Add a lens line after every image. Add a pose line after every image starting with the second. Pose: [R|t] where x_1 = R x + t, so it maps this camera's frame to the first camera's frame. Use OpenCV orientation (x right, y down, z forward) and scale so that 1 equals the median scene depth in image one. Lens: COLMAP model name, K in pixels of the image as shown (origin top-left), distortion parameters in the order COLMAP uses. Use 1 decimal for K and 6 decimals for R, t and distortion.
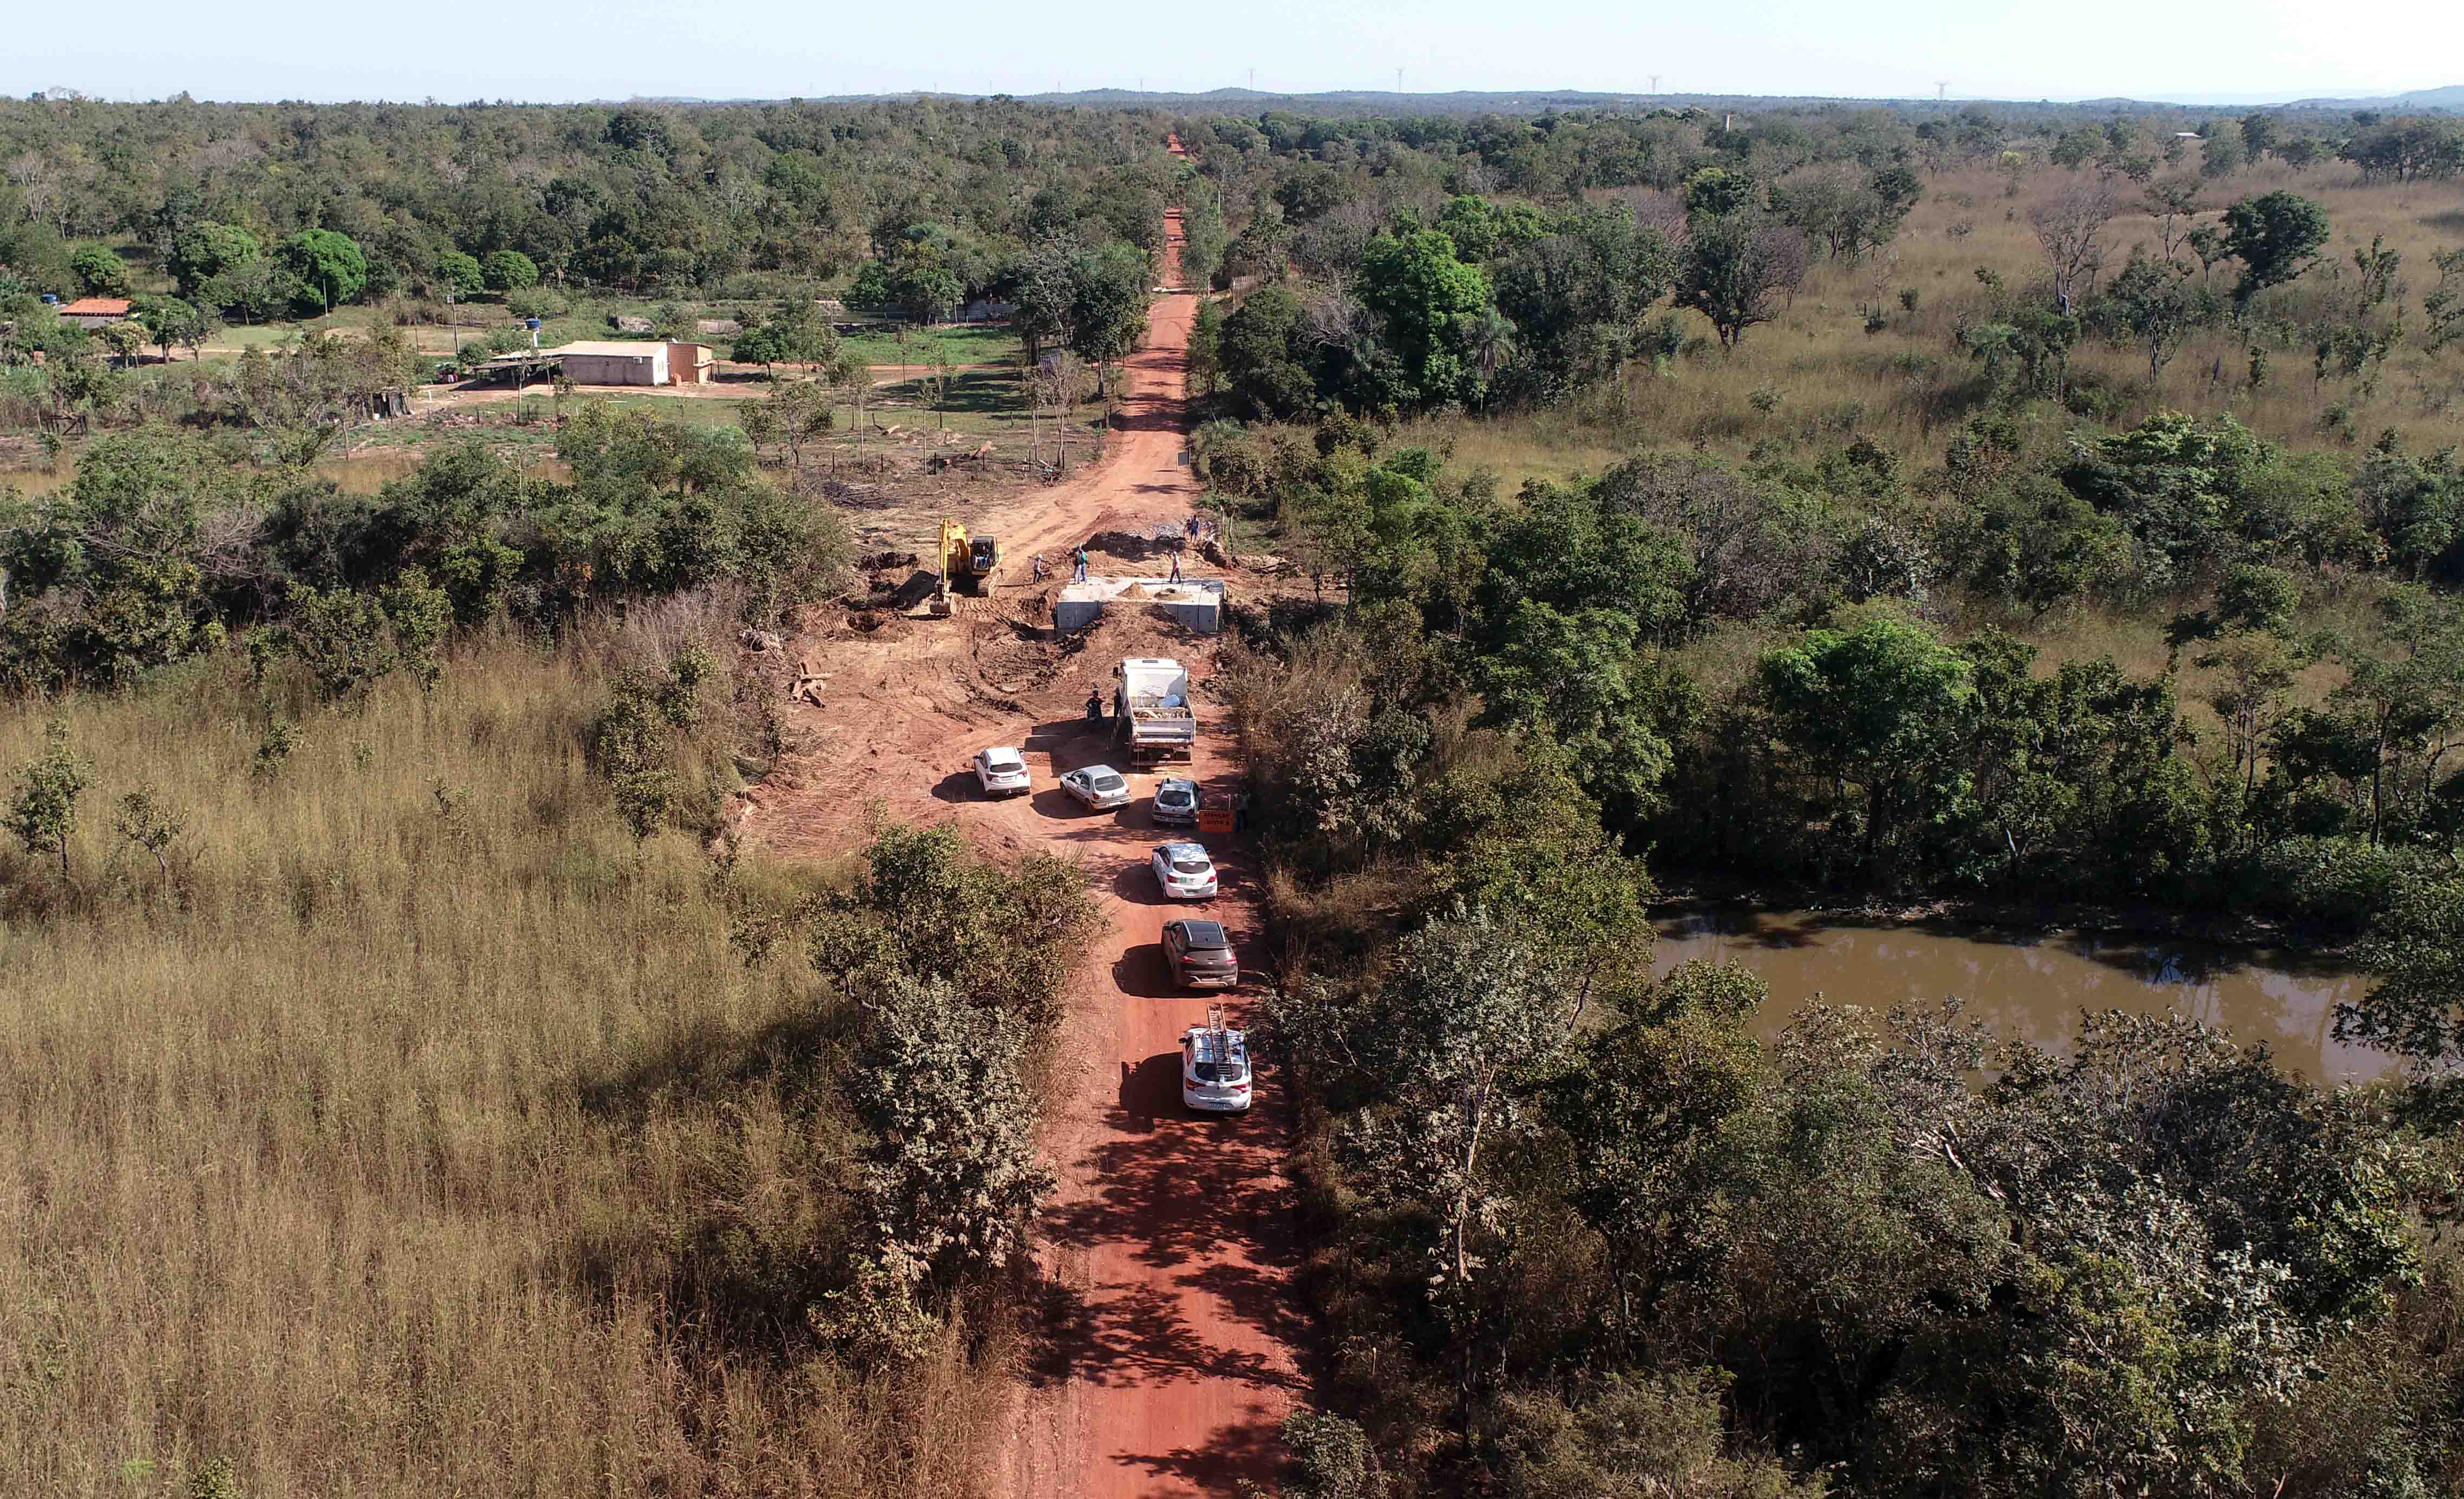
lens RADIAL K [[2084.3, 0, 1131.8], [0, 2084.3, 747.5], [0, 0, 1]] dist [-0.000134, 0.000372]
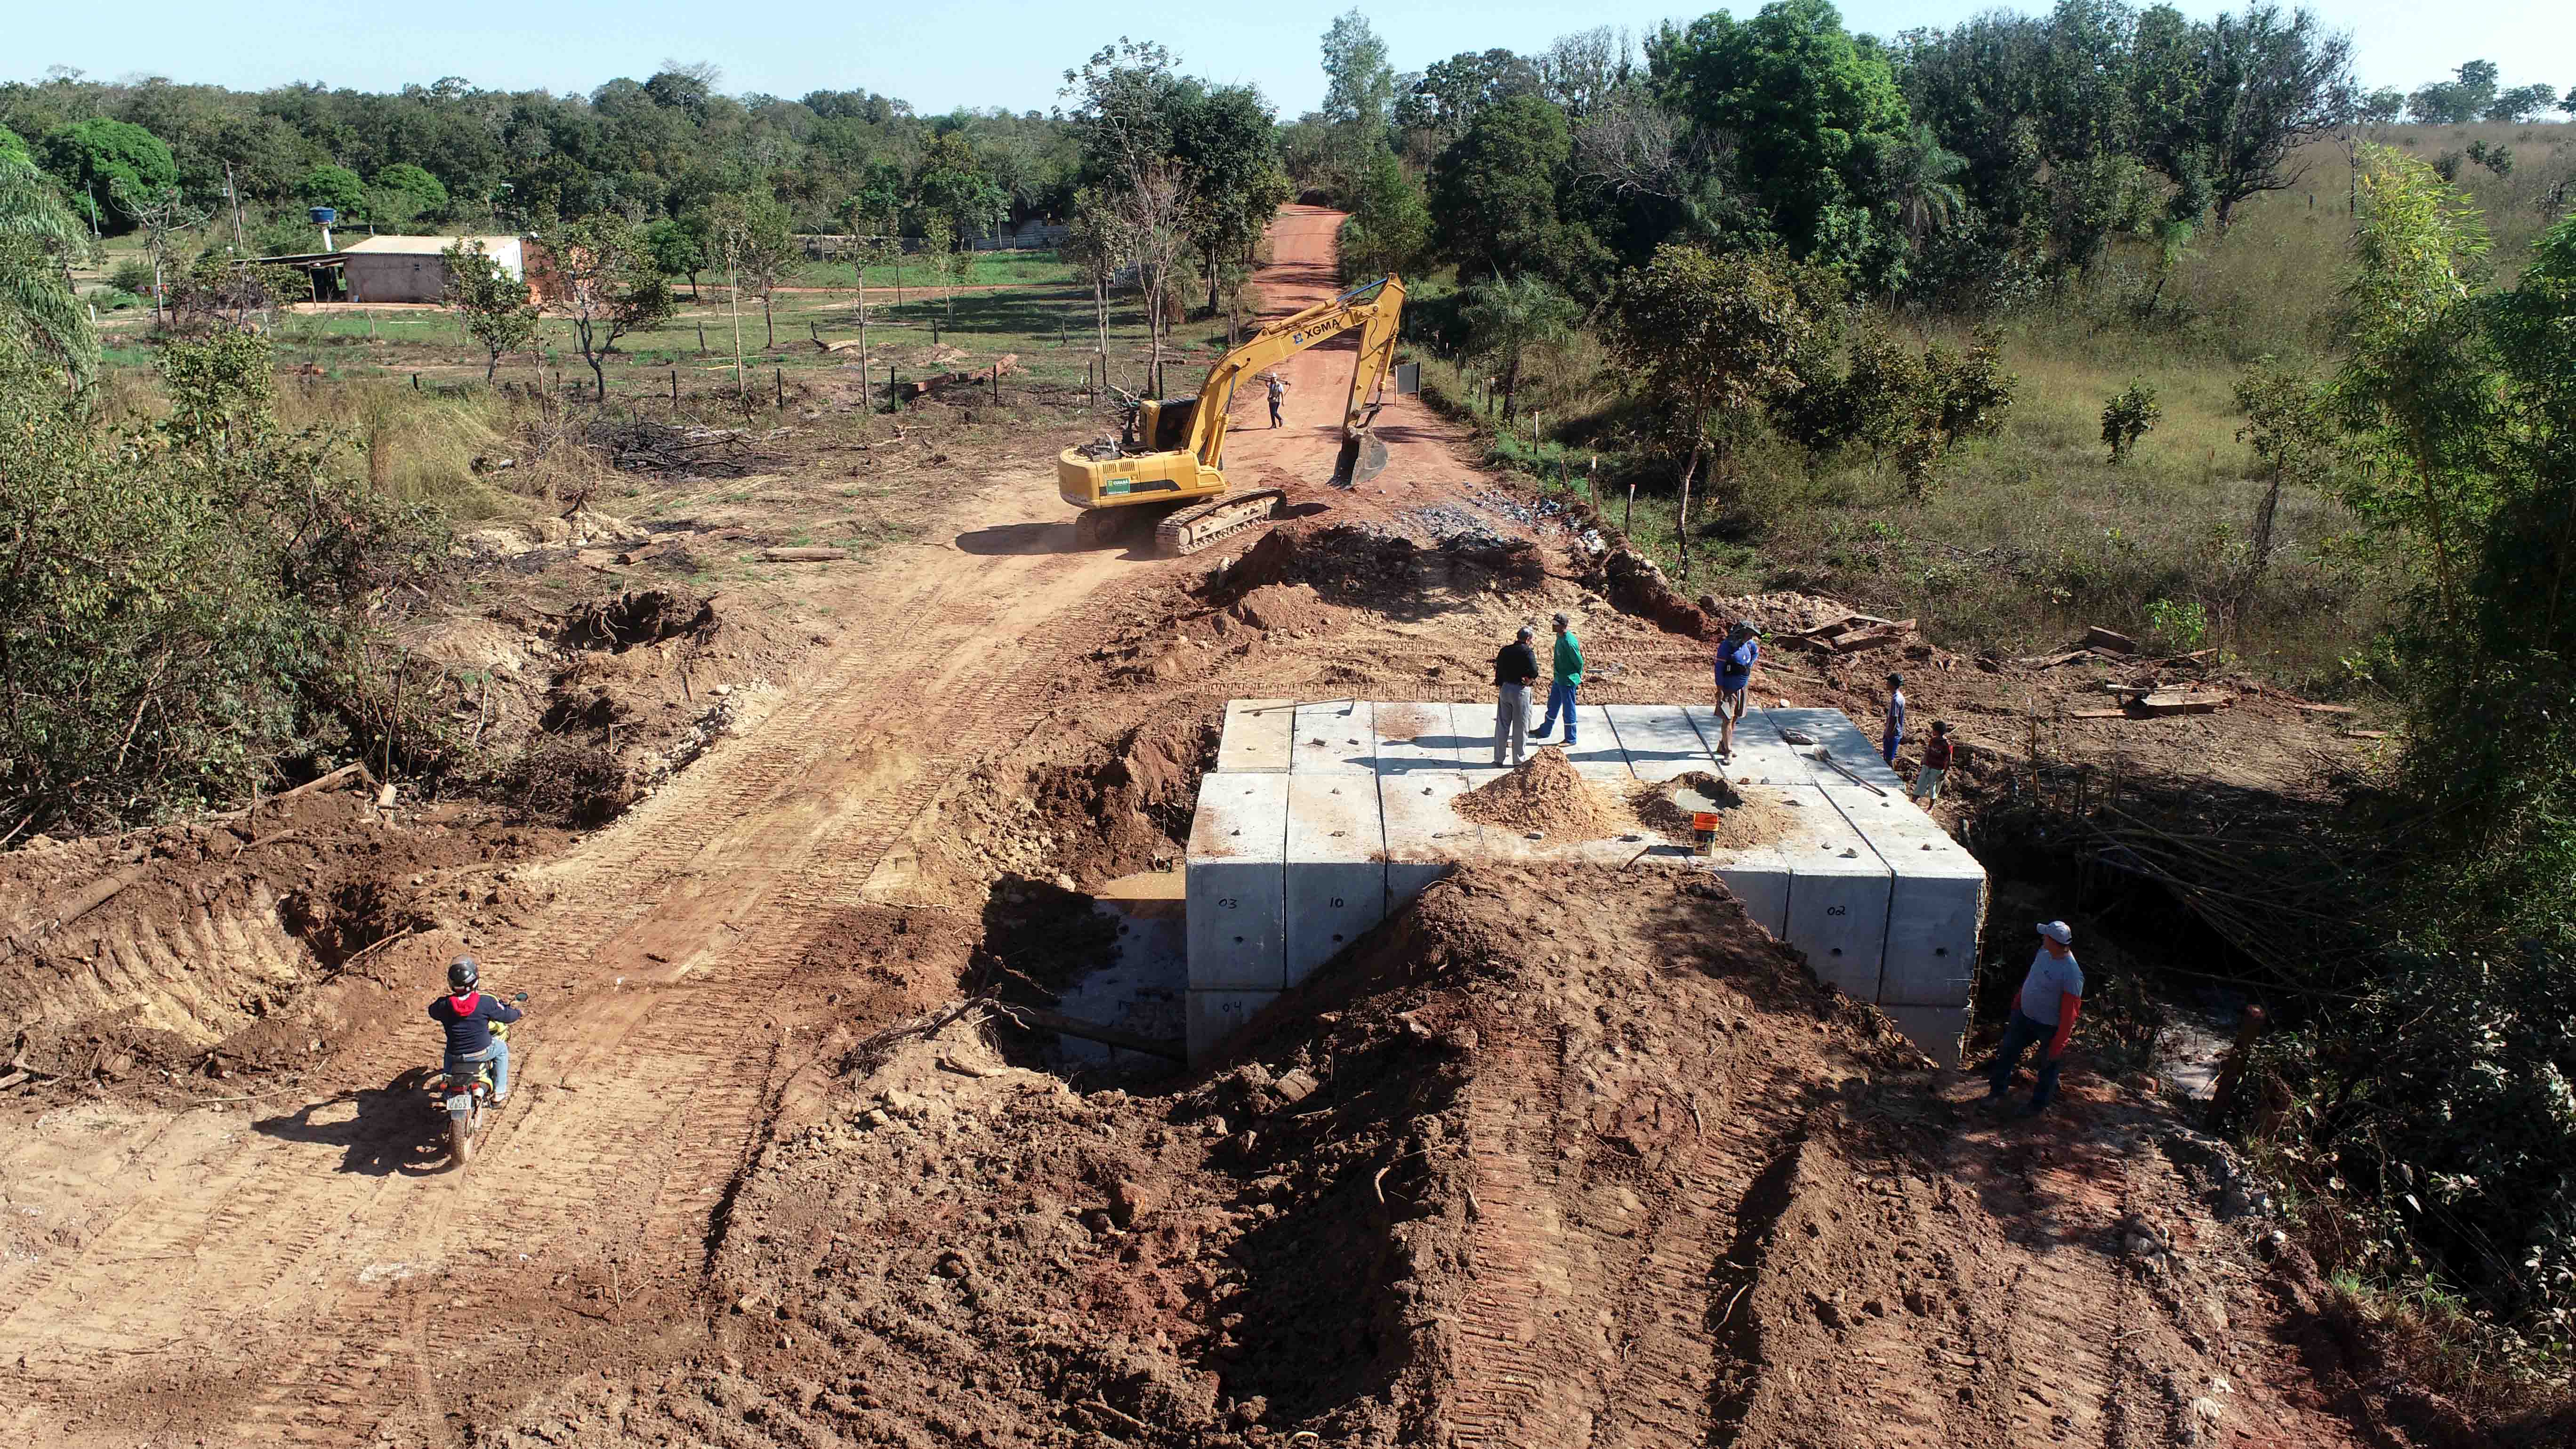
lens RADIAL K [[1824.4, 0, 1302.7], [0, 1824.4, 718.8], [0, 0, 1]] dist [-0.004325, 0.001278]
pose [[0.998486, -0.011717, 0.053739, -0.025018], [0.011865, 0.999927, -0.002419, -0.061953], [-0.053707, 0.003053, 0.998552, 0.609734]]
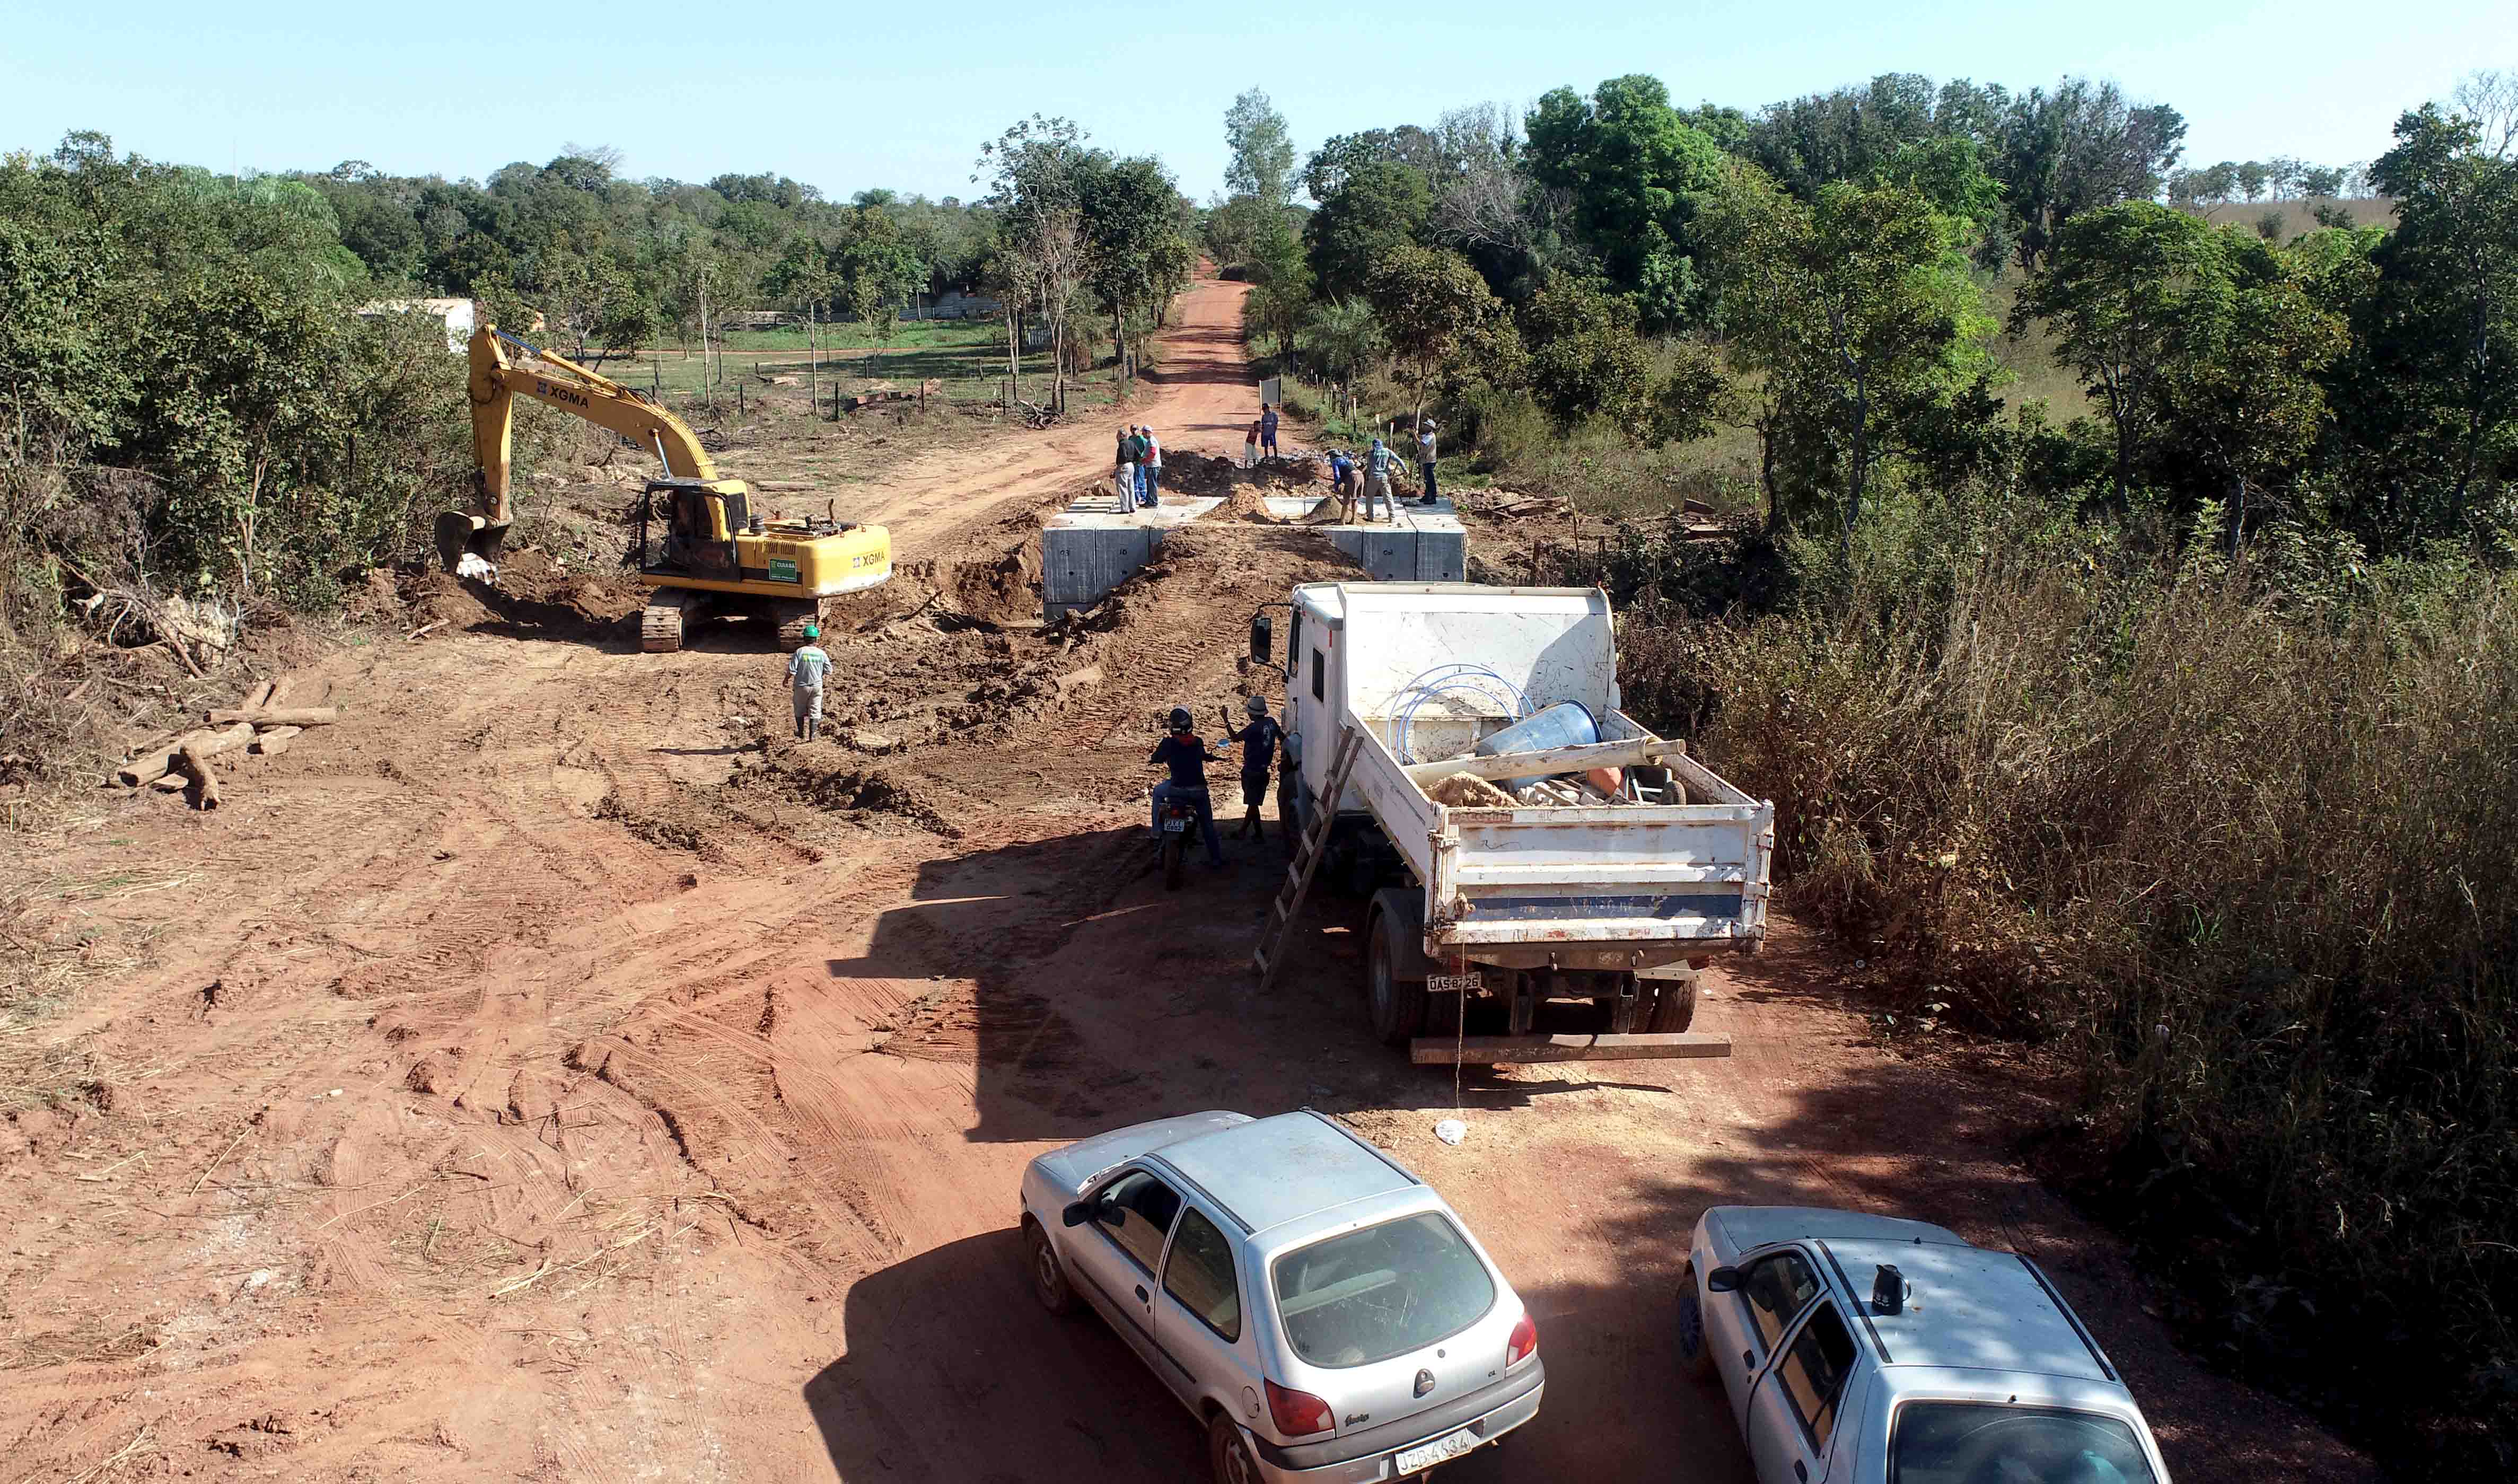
lens RADIAL K [[2051.1, 0, 1259.0], [0, 2051.1, 742.0], [0, 0, 1]] dist [0.003085, -0.004977]
pose [[0.998174, -0.014394, 0.058666, -0.013910], [0.018234, 0.997689, -0.065452, -0.004798], [-0.057588, 0.066402, 0.996130, 0.465646]]
